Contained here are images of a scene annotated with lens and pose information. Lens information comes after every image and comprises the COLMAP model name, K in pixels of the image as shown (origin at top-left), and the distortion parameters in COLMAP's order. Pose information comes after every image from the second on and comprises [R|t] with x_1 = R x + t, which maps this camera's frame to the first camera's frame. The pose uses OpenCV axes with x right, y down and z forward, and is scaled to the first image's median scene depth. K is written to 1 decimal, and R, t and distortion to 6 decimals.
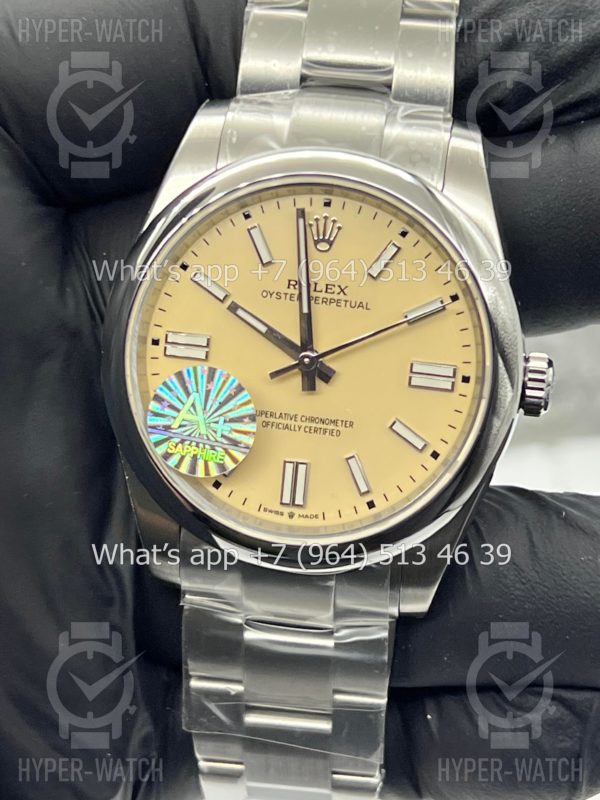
lens RADIAL K [[1871.9, 0, 302.2], [0, 1871.9, 416.1], [0, 0, 1]] dist [0.187053, 0.000000]
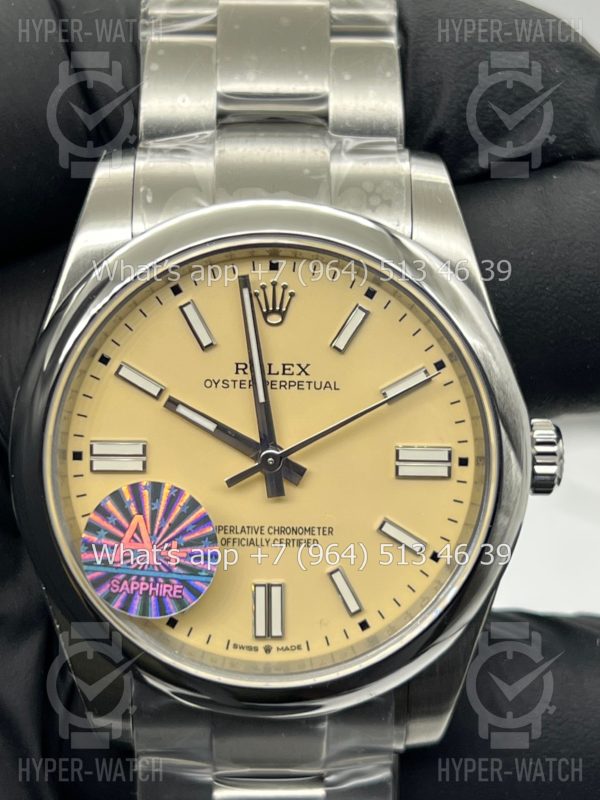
lens RADIAL K [[1871.9, 0, 296.3], [0, 1871.9, 402.1], [0, 0, 1]] dist [0.187053, 0.000000]
pose [[0.986930, -0.105597, 0.121729, -0.082097], [0.106334, 0.994330, 0.000446, -0.053405], [-0.121086, 0.012503, 0.992563, 0.187857]]
